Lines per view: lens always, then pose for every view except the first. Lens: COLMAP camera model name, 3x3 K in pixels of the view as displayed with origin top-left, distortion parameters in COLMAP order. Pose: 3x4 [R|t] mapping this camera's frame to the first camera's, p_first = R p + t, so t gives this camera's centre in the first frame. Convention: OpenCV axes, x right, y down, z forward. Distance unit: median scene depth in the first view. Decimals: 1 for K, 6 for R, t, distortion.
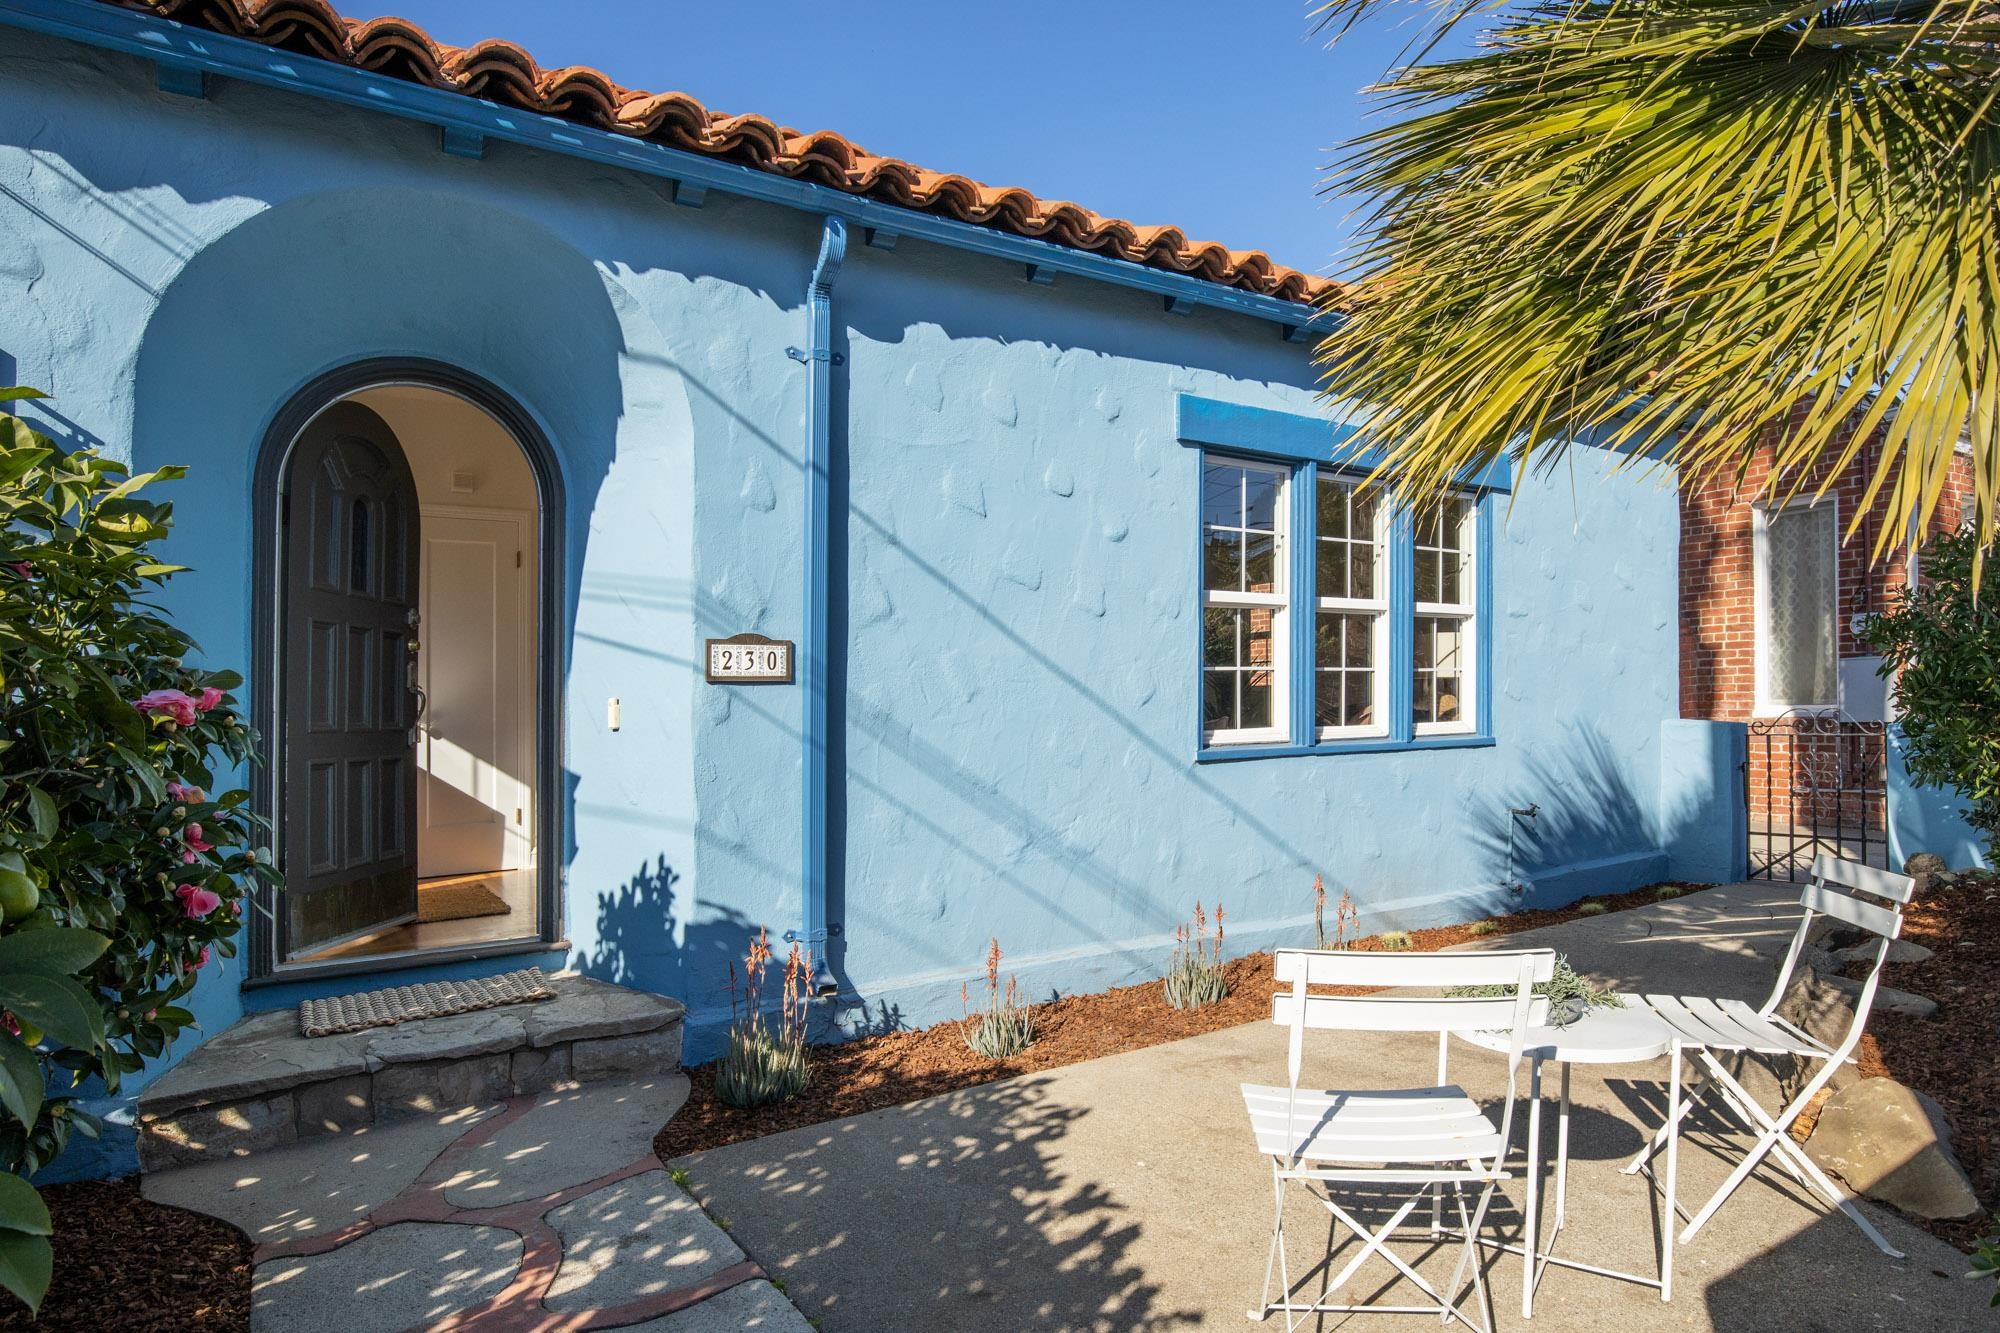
lens RADIAL K [[1077.9, 0, 998.6], [0, 1077.9, 718.1], [0, 0, 1]] dist [-0.024720, -0.001110]
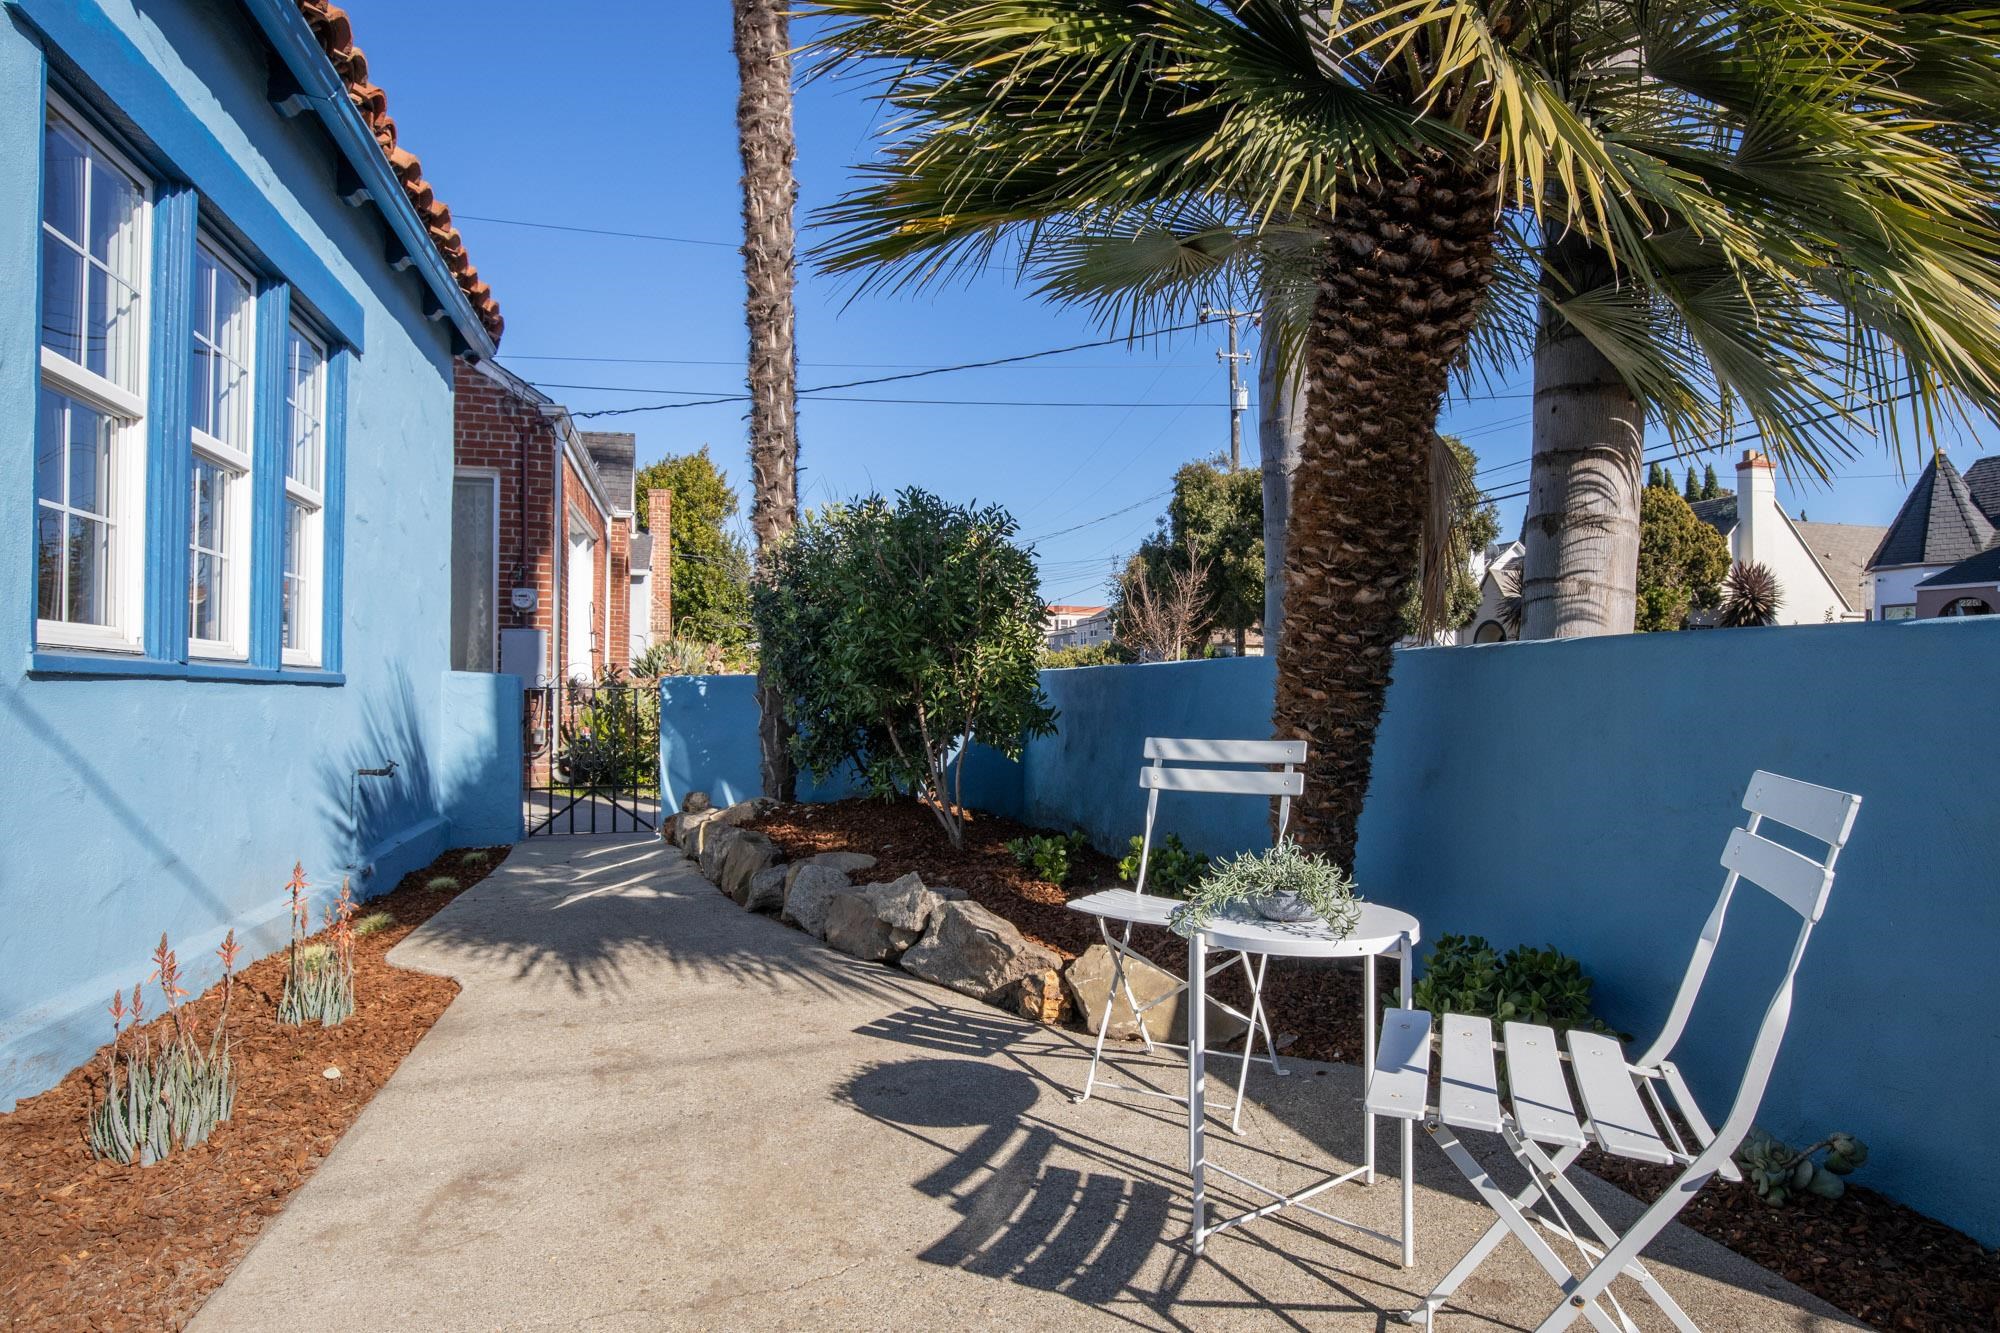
lens RADIAL K [[1077.9, 0, 998.6], [0, 1077.9, 718.1], [0, 0, 1]] dist [-0.024720, -0.001110]
pose [[0.286413, 0.006145, 0.958086, -0.128513], [-0.010768, 0.999937, -0.003195, 0.047095], [-0.958046, -0.009401, 0.286462, 0.348773]]
